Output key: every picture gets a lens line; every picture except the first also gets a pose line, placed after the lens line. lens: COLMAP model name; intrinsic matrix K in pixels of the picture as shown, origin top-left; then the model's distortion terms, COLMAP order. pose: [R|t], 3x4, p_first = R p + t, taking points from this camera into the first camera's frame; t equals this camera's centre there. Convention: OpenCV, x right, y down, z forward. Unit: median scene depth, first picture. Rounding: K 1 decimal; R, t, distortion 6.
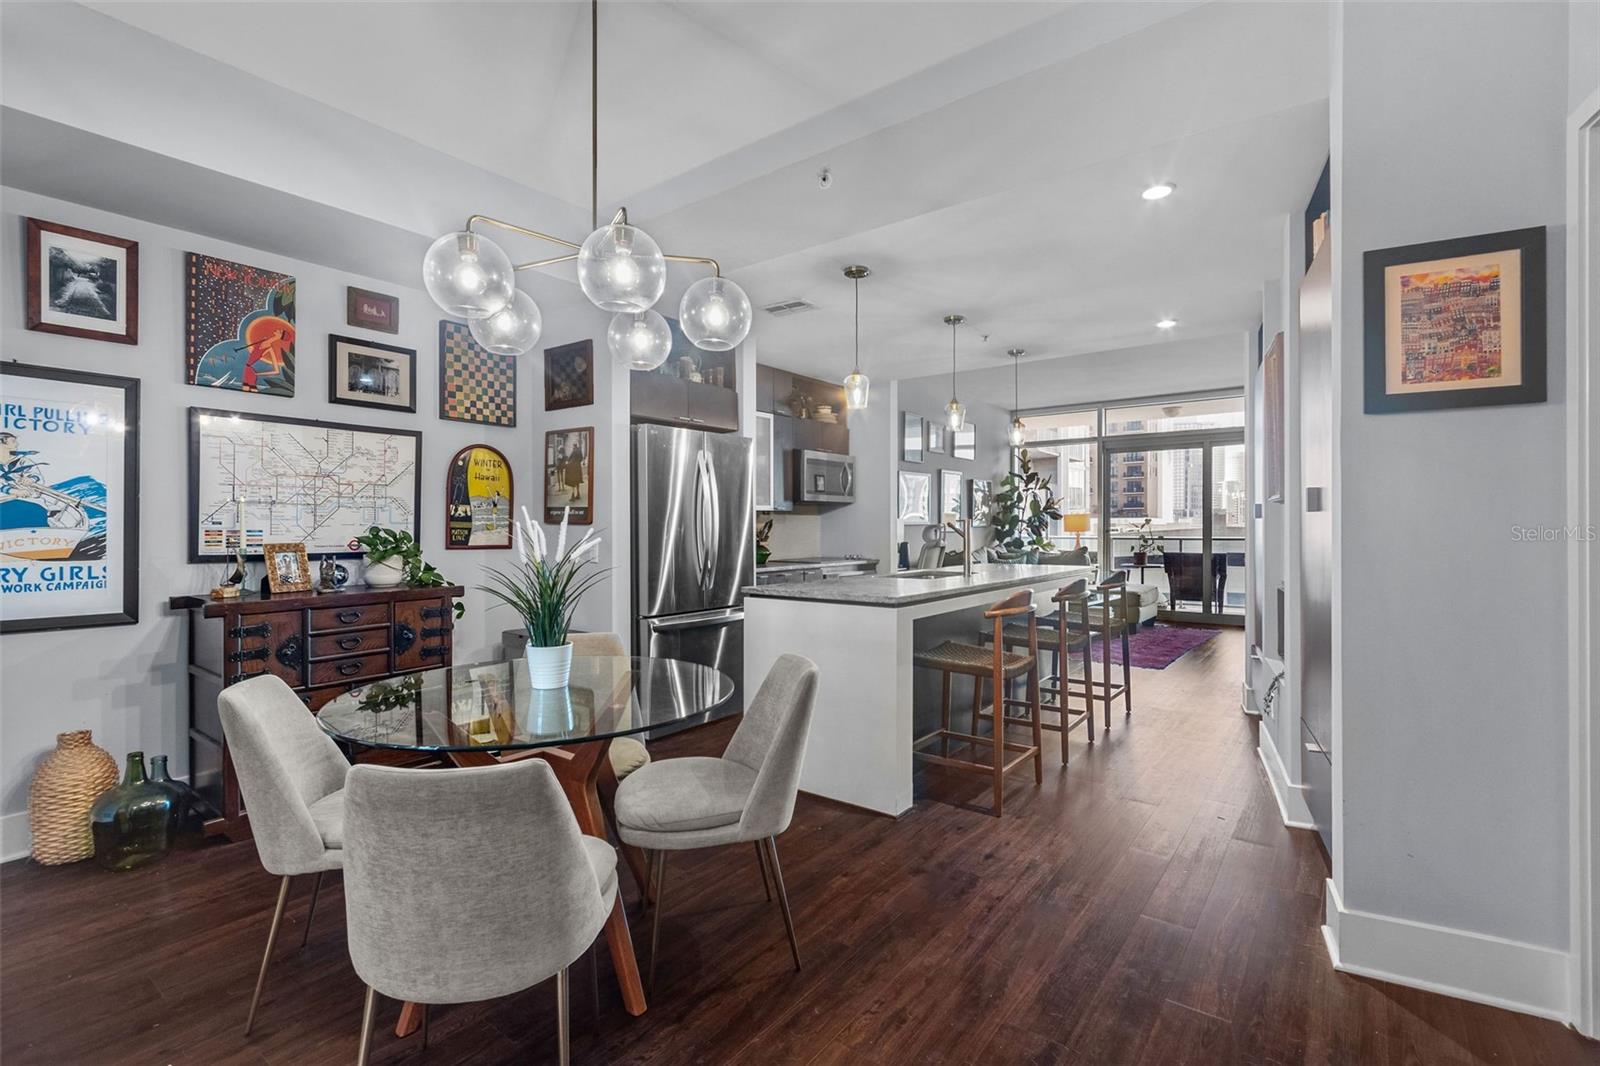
lens RADIAL K [[740.3, 0, 800.0], [0, 740.3, 533.0], [0, 0, 1]] dist [0.000564, 0.000031]
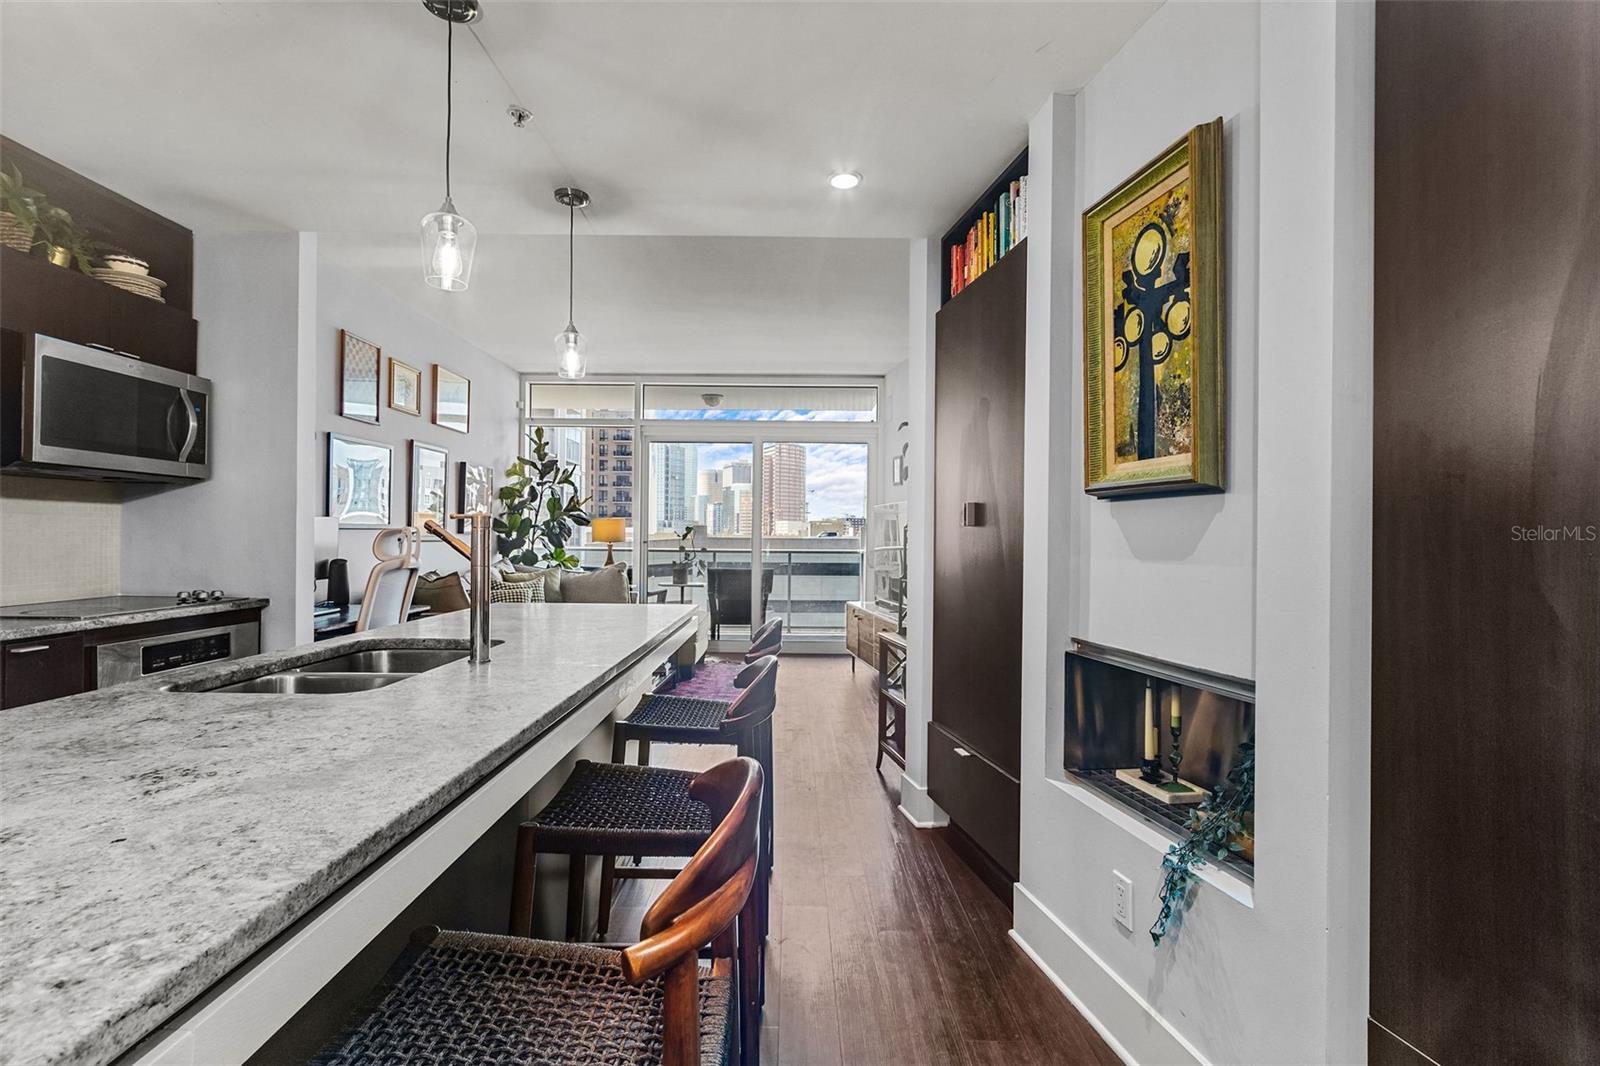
lens RADIAL K [[804.1, 0, 800.0], [0, 804.1, 533.0], [0, 0, 1]] dist [0.001645, 0.000480]
pose [[0.804371, 0.014574, 0.593948, 0.044342], [-0.008200, 0.999876, -0.013431, -0.001688], [-0.594071, 0.005933, 0.804391, 0.225121]]
